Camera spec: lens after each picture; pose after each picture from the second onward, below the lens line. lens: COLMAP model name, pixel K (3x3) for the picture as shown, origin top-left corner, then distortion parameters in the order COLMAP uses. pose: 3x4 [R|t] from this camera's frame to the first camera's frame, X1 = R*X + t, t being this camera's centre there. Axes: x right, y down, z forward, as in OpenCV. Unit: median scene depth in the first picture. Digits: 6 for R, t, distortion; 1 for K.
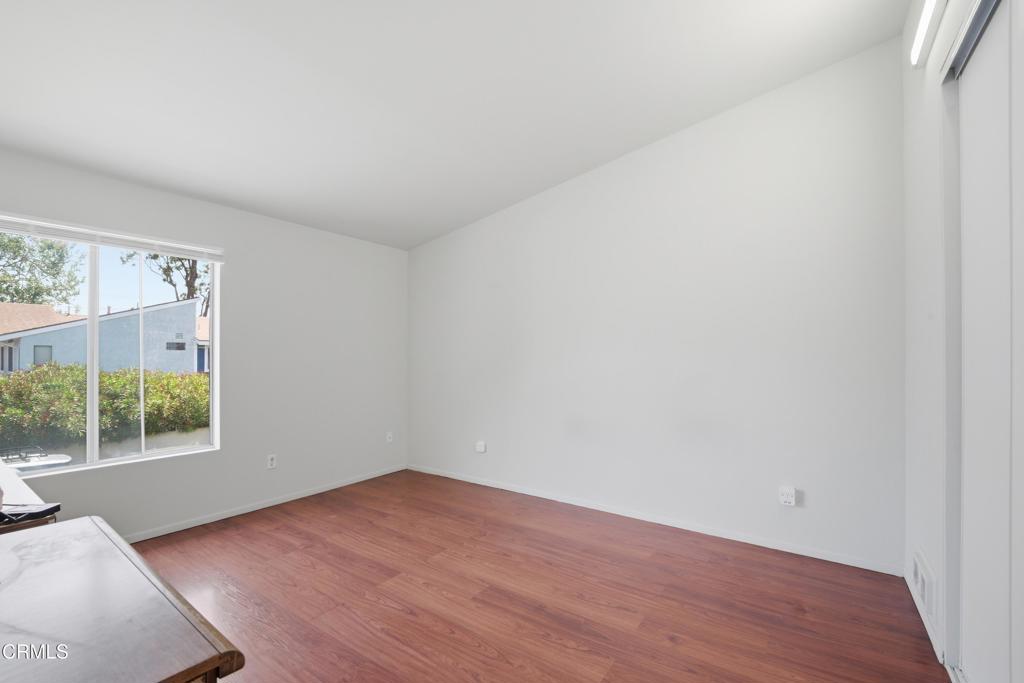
lens RADIAL K [[430.3, 0, 510.7], [0, 430.3, 352.4], [0, 0, 1]] dist [-0.000413, -0.012453]
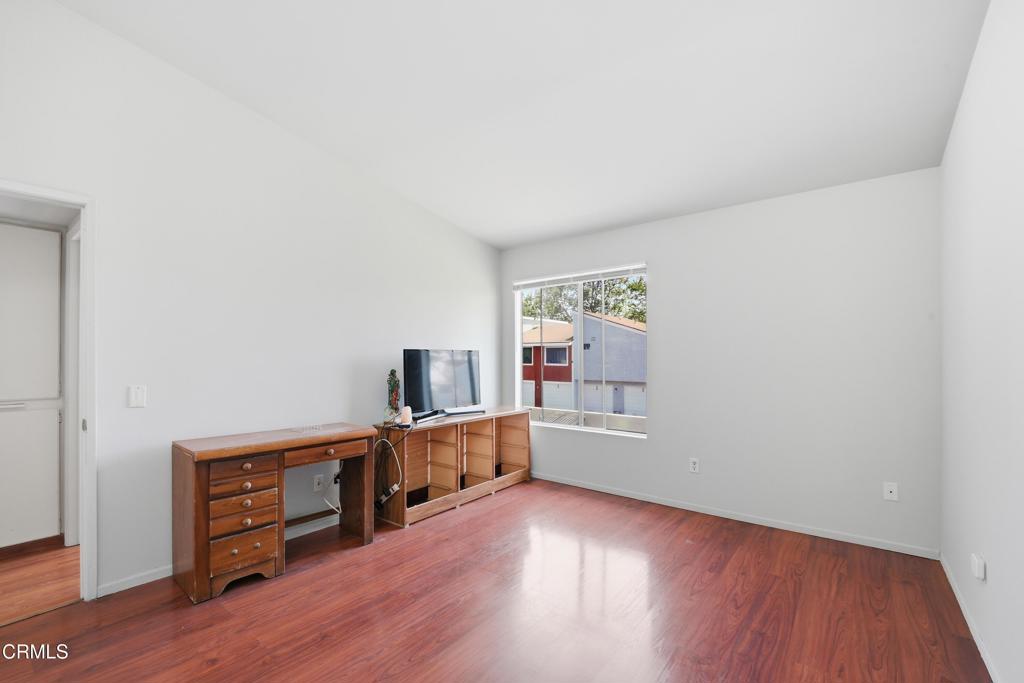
lens RADIAL K [[430.3, 0, 510.7], [0, 430.3, 352.4], [0, 0, 1]] dist [-0.000413, -0.012453]
pose [[-0.043954, -0.010589, -0.998977, 0.503527], [0.010313, 0.999886, -0.011052, 0.007274], [0.998980, -0.010788, -0.043840, 0.734988]]
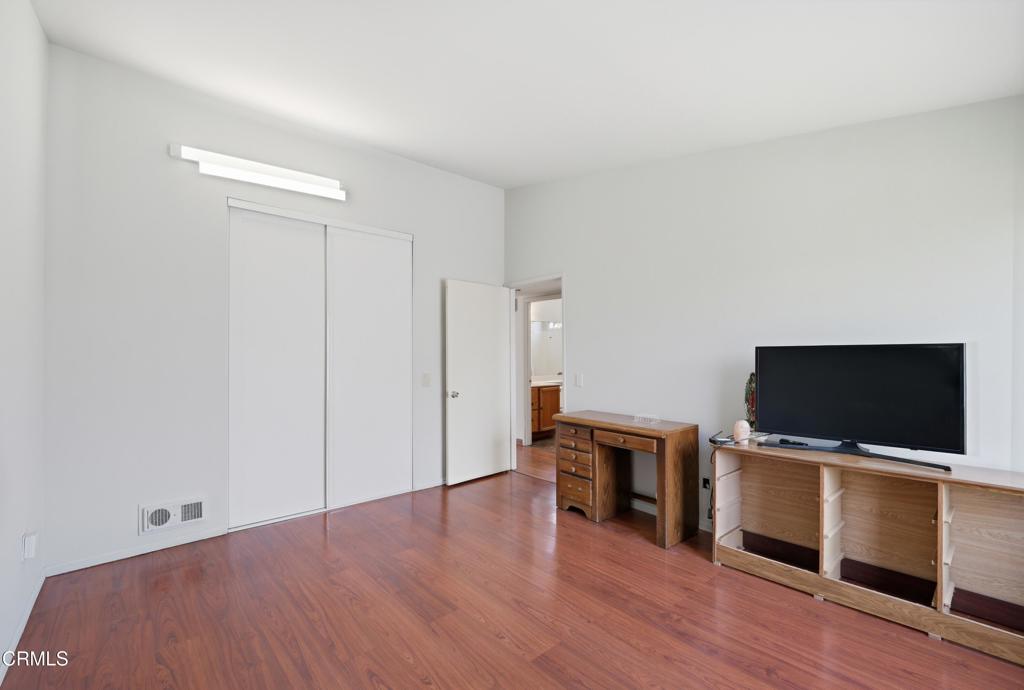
lens RADIAL K [[448.3, 0, 540.4], [0, 448.3, 350.5], [0, 0, 1]] dist [-0.002660, -0.000594]
pose [[-0.982619, 0.005901, 0.185539, -0.320158], [0.002699, 0.999843, -0.017506, 0.006369], [-0.185614, -0.016700, -0.982481, 1.355311]]
